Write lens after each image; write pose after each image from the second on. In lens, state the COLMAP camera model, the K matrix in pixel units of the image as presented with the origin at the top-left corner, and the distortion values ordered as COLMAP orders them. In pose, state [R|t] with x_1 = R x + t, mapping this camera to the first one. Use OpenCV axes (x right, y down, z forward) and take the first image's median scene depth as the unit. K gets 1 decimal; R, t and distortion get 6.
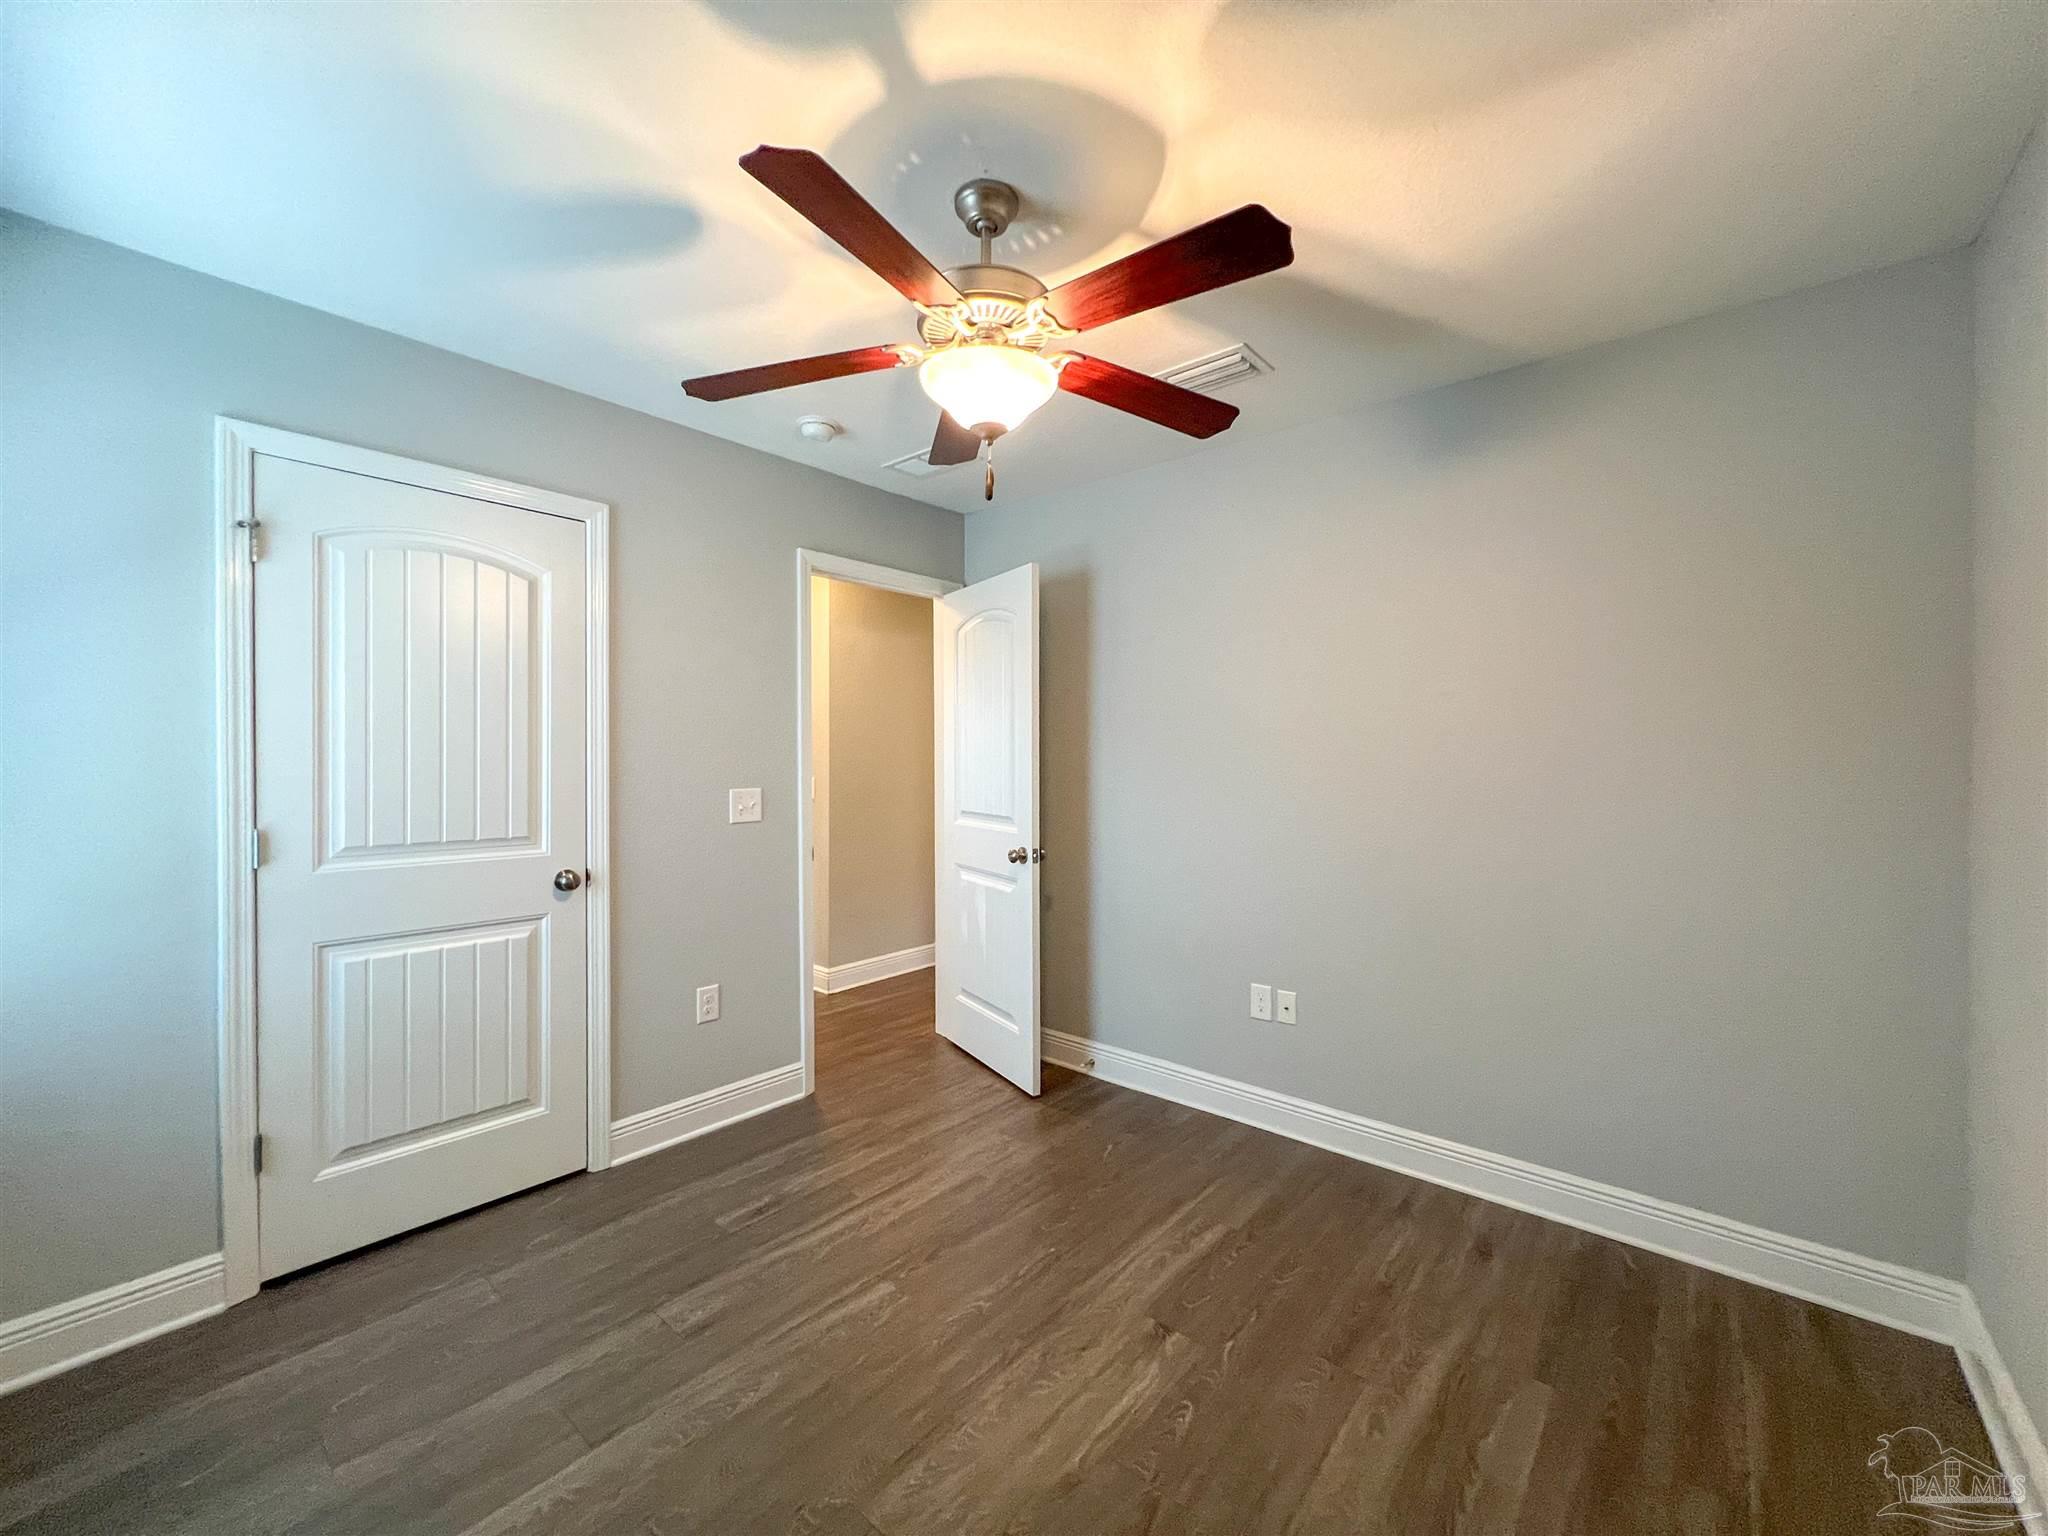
lens RADIAL K [[824.7, 0, 1024.0], [0, 824.7, 768.0], [0, 0, 1]] dist [0.002268, 0.000636]
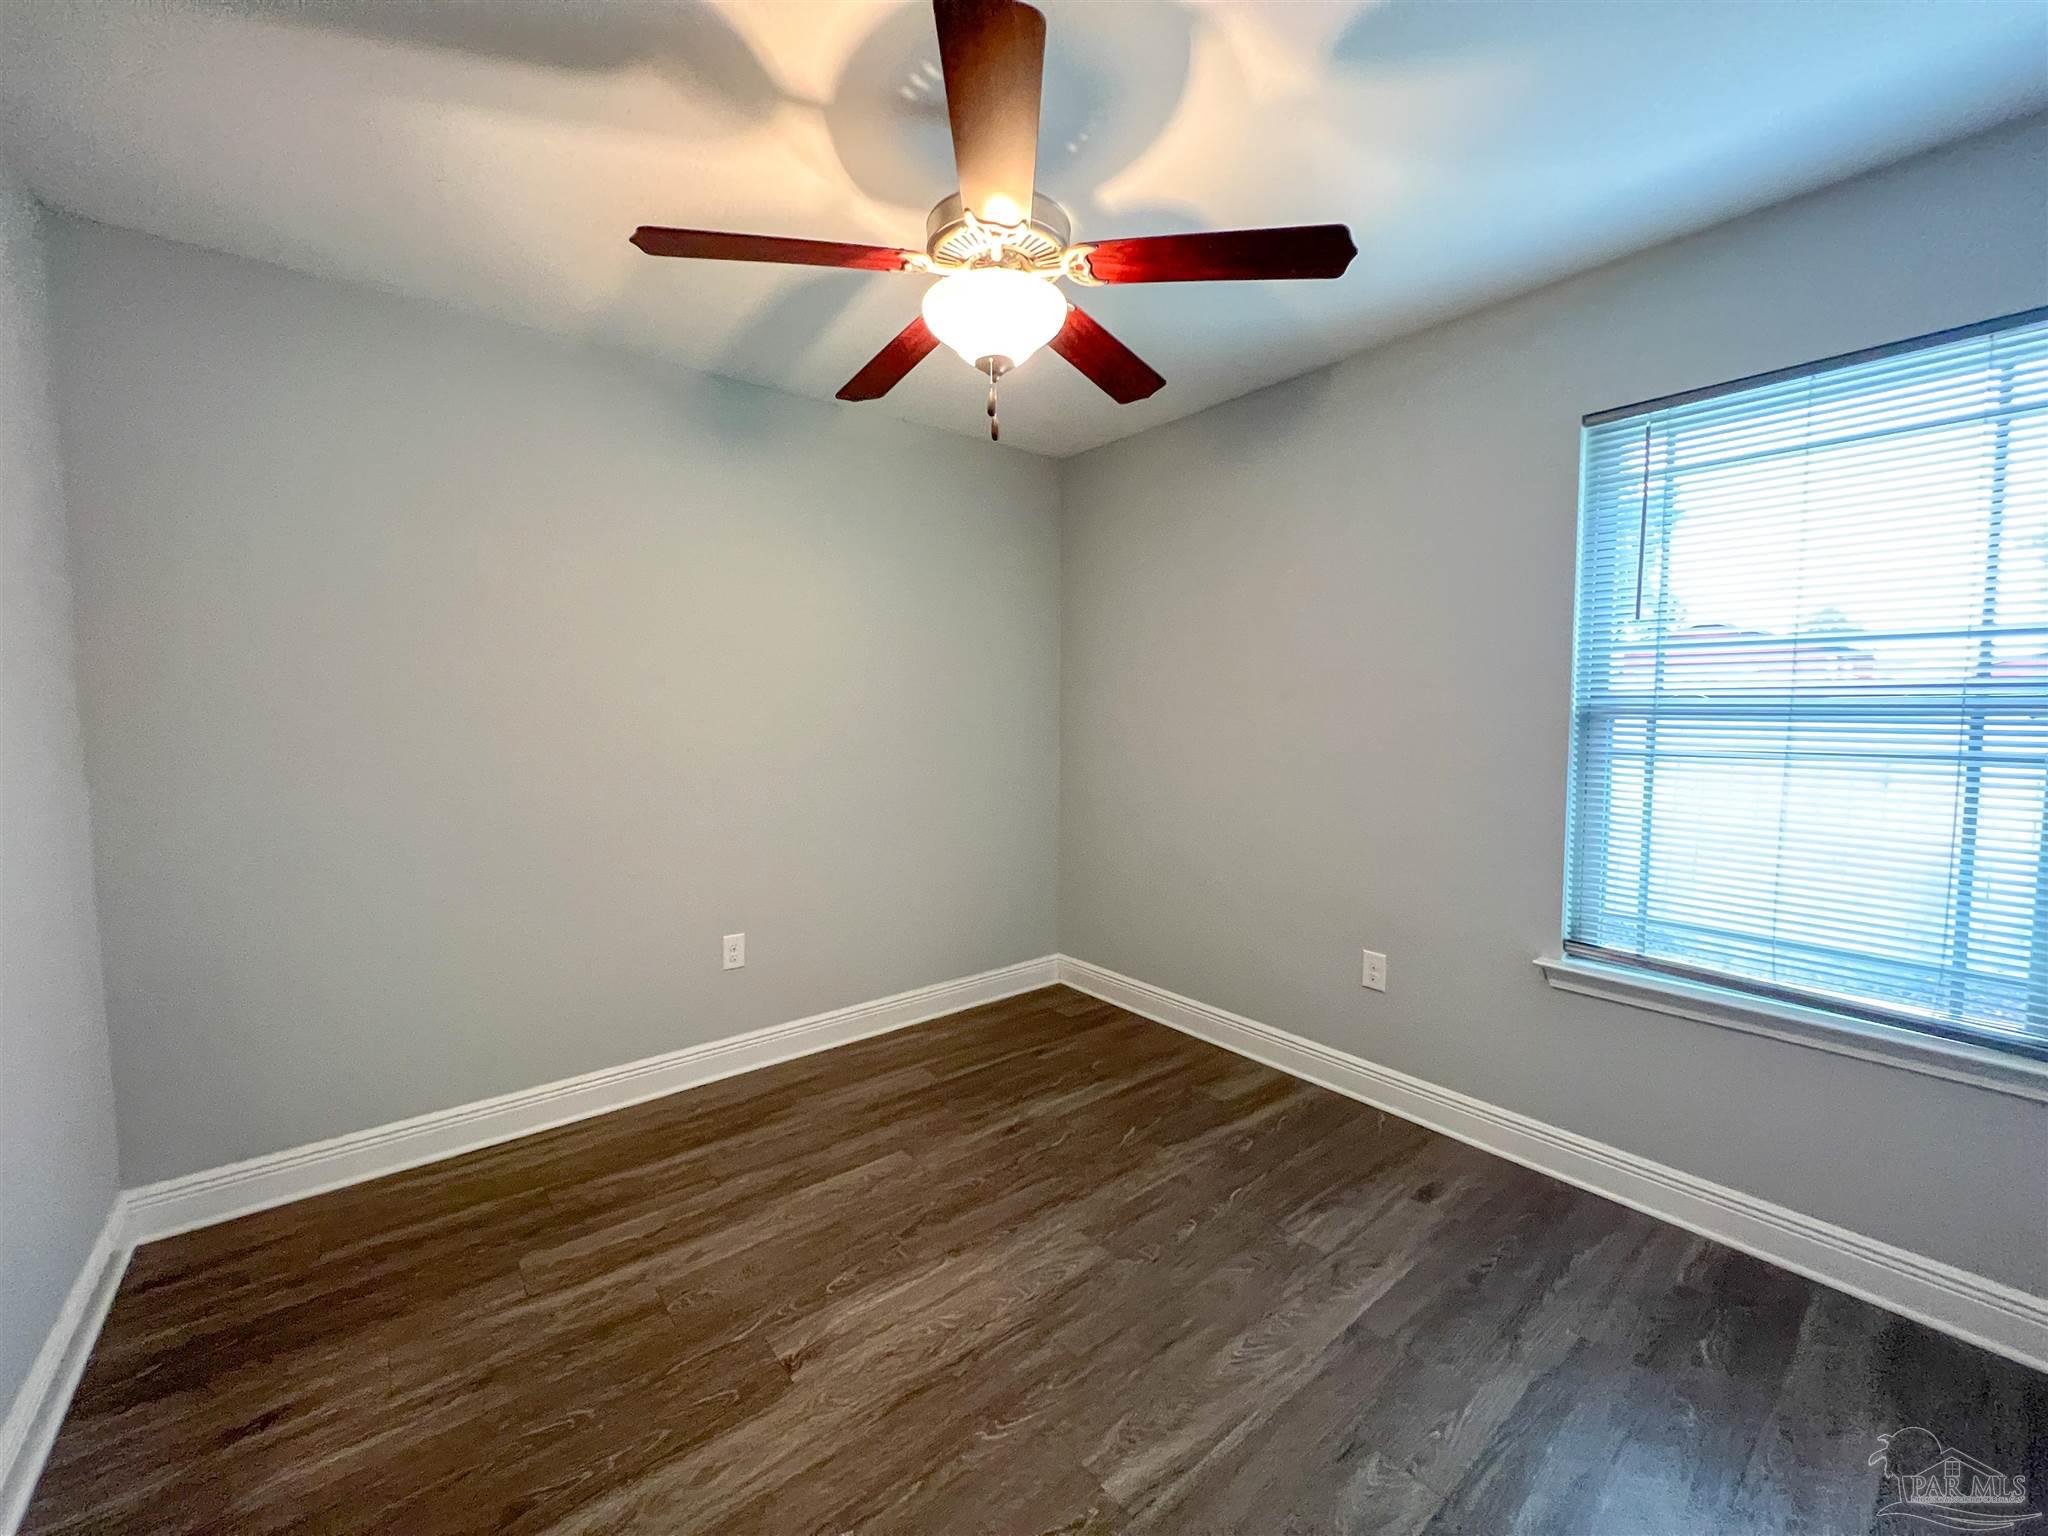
lens RADIAL K [[824.7, 0, 1024.0], [0, 824.7, 768.0], [0, 0, 1]] dist [0.002268, 0.000636]
pose [[-0.983482, -0.010824, 0.180683, -0.239801], [0.004985, 0.996212, 0.086812, -0.025858], [-0.180938, 0.086279, -0.979703, 1.873138]]
